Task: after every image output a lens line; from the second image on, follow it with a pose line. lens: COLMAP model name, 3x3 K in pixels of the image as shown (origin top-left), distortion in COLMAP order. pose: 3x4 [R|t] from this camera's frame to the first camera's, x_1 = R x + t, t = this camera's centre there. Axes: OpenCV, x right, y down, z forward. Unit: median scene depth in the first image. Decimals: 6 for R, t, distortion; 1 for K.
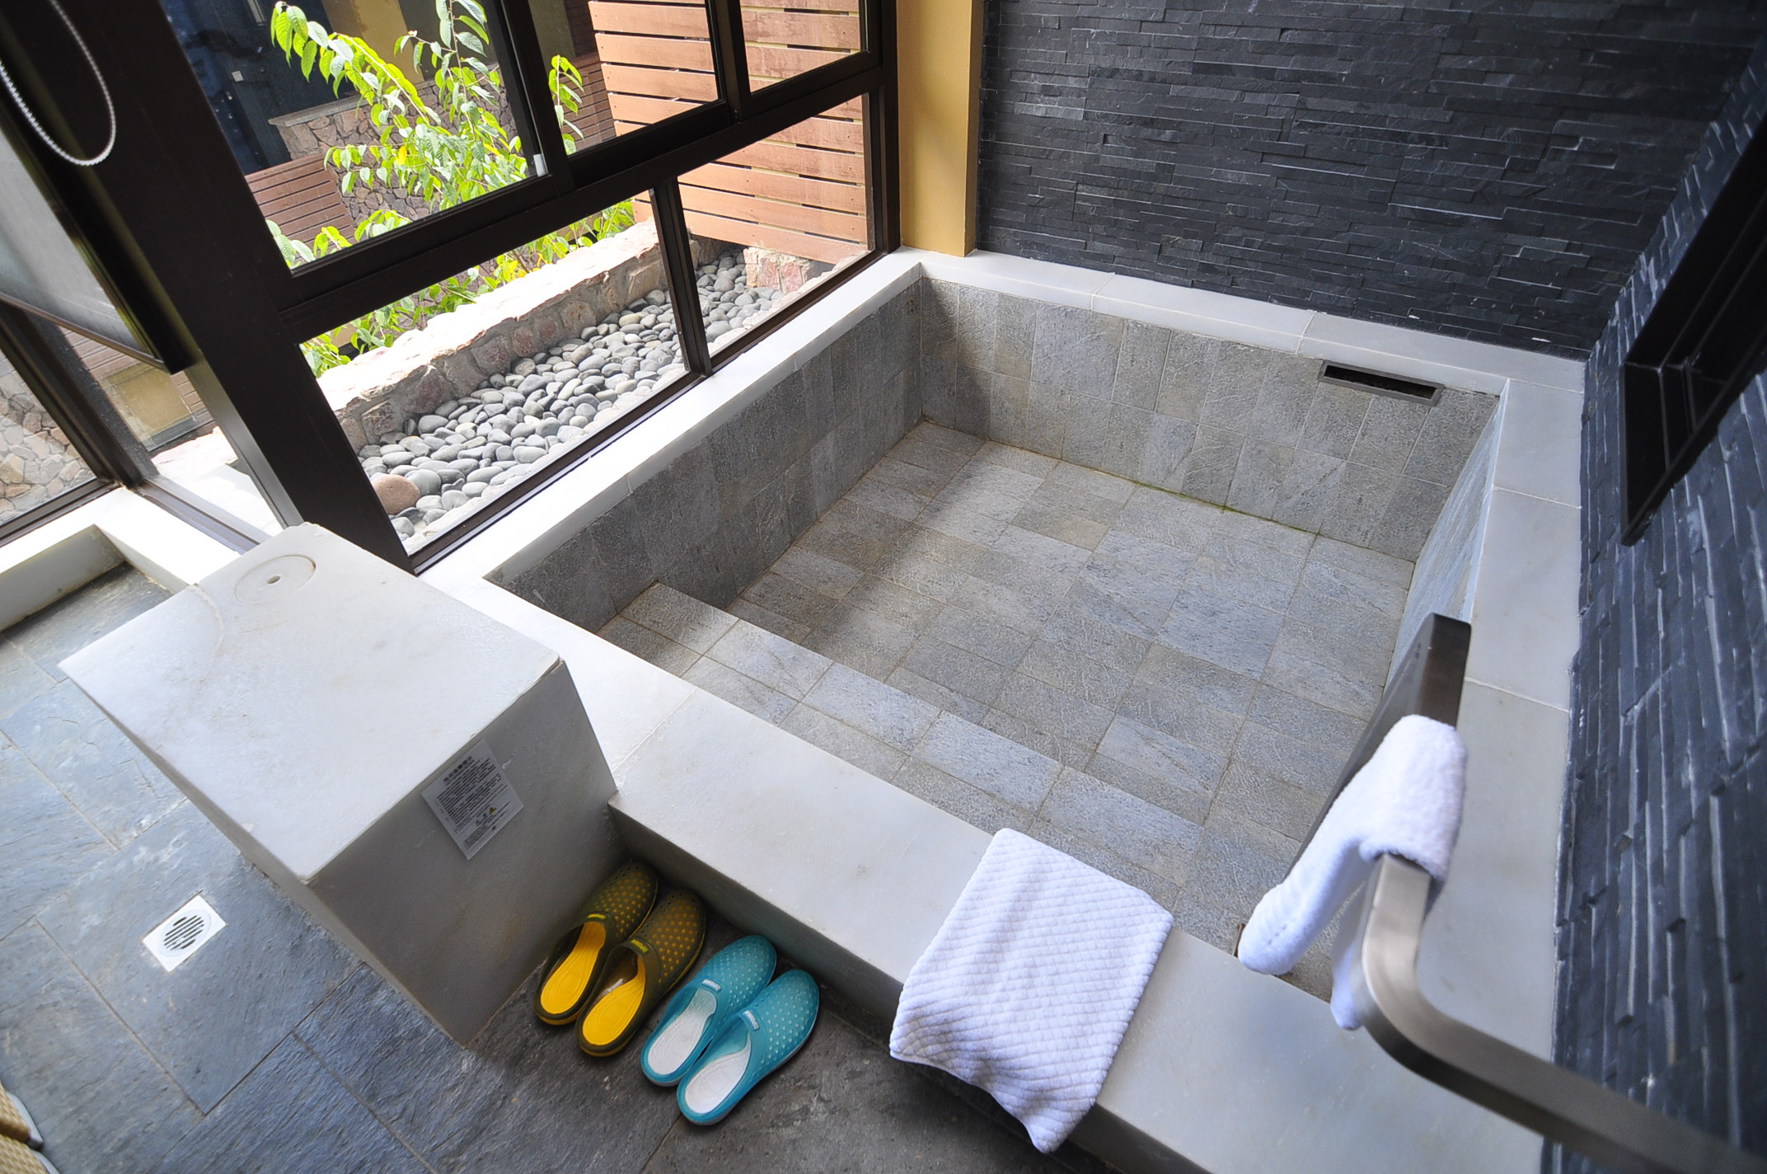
lens RADIAL K [[853.2, 0, 861.9], [0, 853.2, 590.3], [0, 0, 1]] dist [-0.006073, -0.009571]
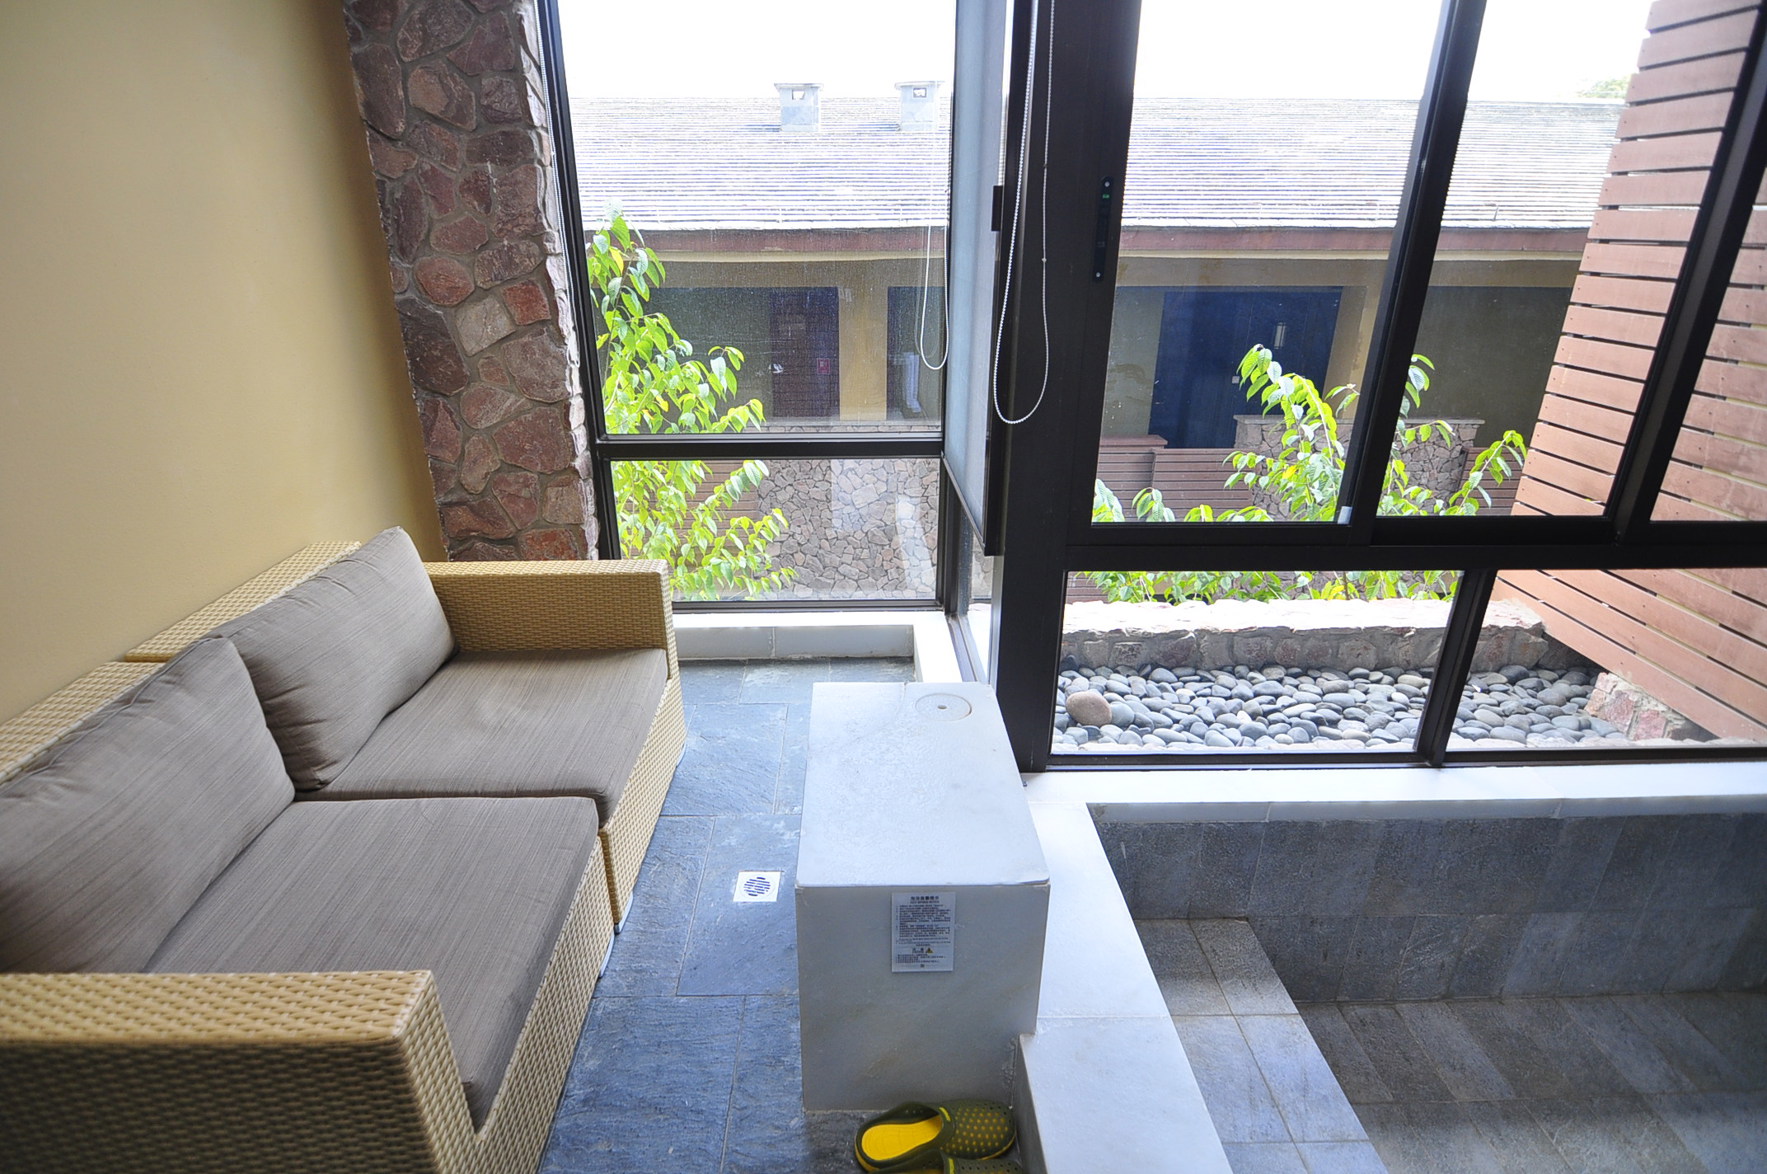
lens RADIAL K [[874.5, 0, 860.6], [0, 874.5, 589.8], [0, 0, 1]] dist [-0.002311, -0.013959]
pose [[0.542493, 0.359654, -0.759177, 0.107675], [-0.584383, 0.810787, -0.033485, -0.020752], [0.603488, 0.461816, 0.650022, -0.027130]]
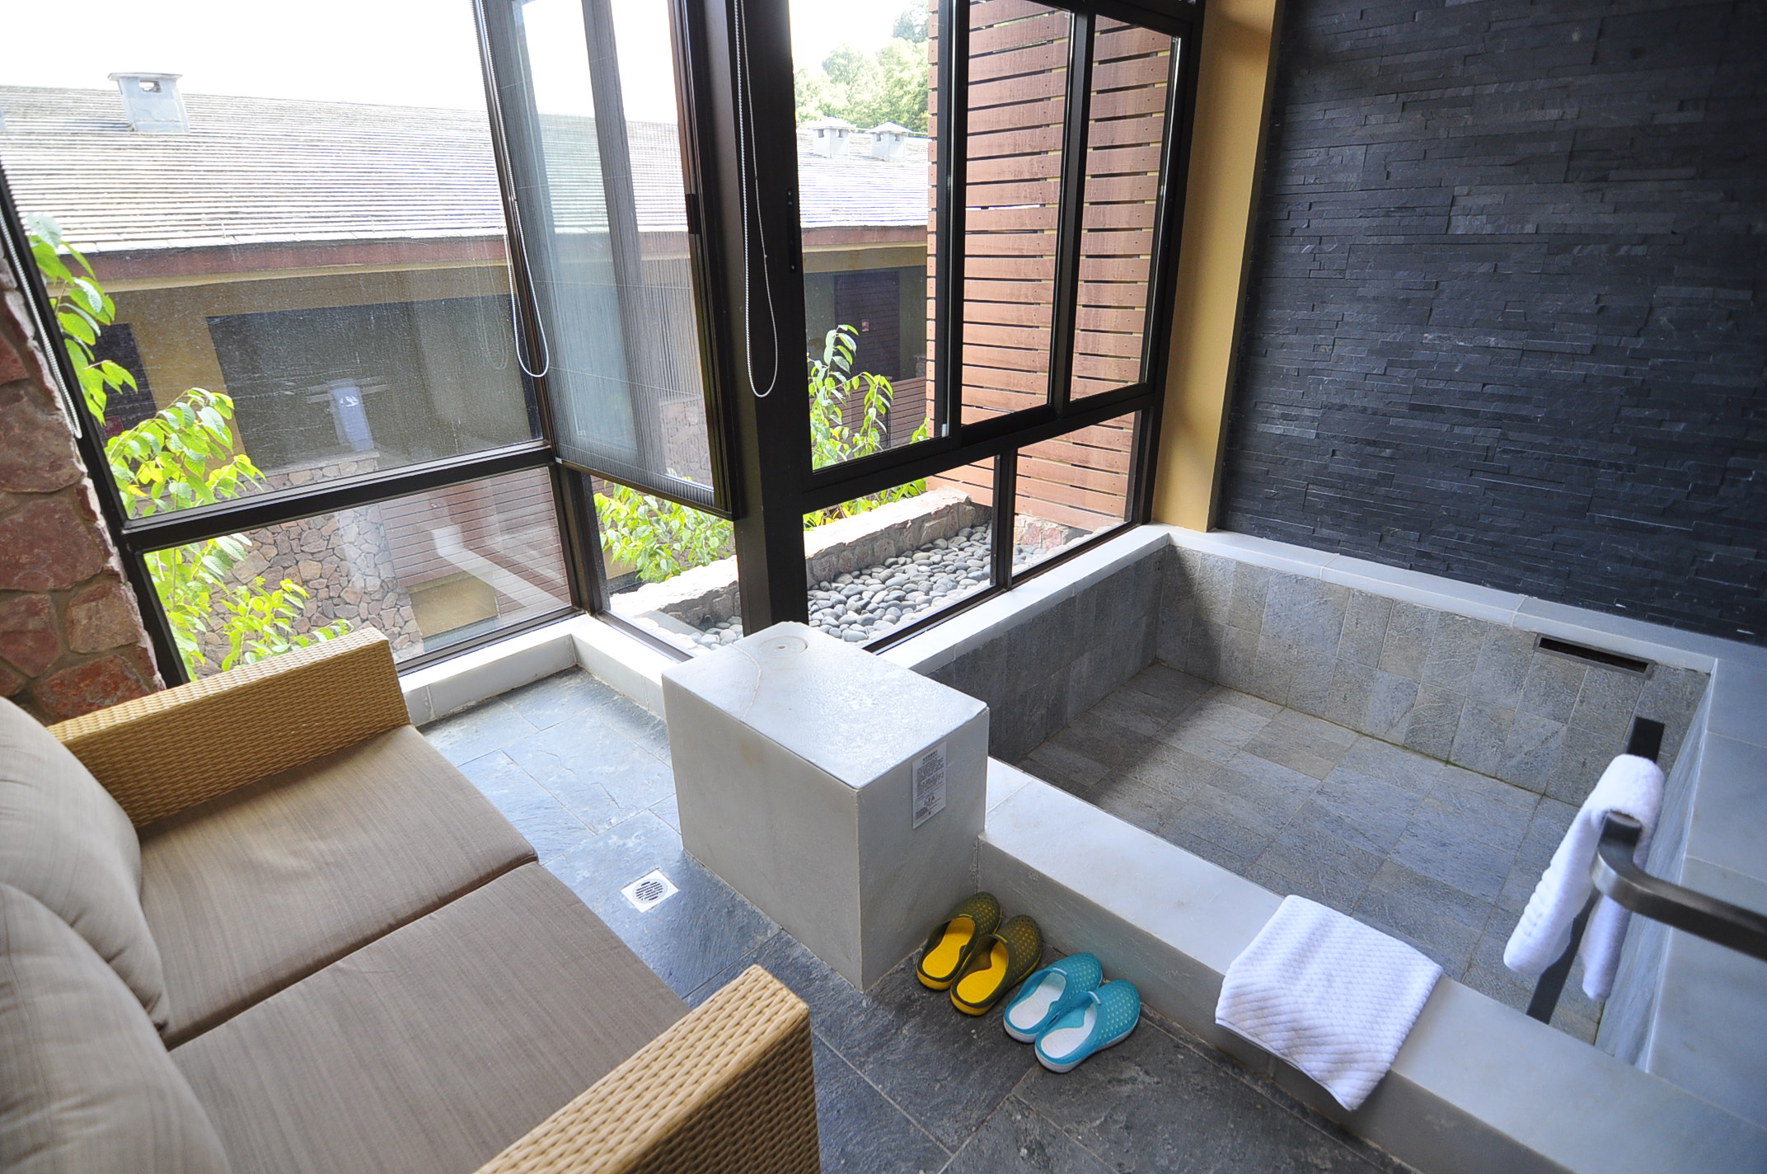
lens RADIAL K [[853.2, 0, 861.9], [0, 853.2, 590.3], [0, 0, 1]] dist [-0.006073, -0.009571]
pose [[0.975124, 0.105946, -0.194700, -0.133317], [-0.163919, 0.935945, -0.311668, 0.176107], [0.149208, 0.335830, 0.930030, -0.224861]]
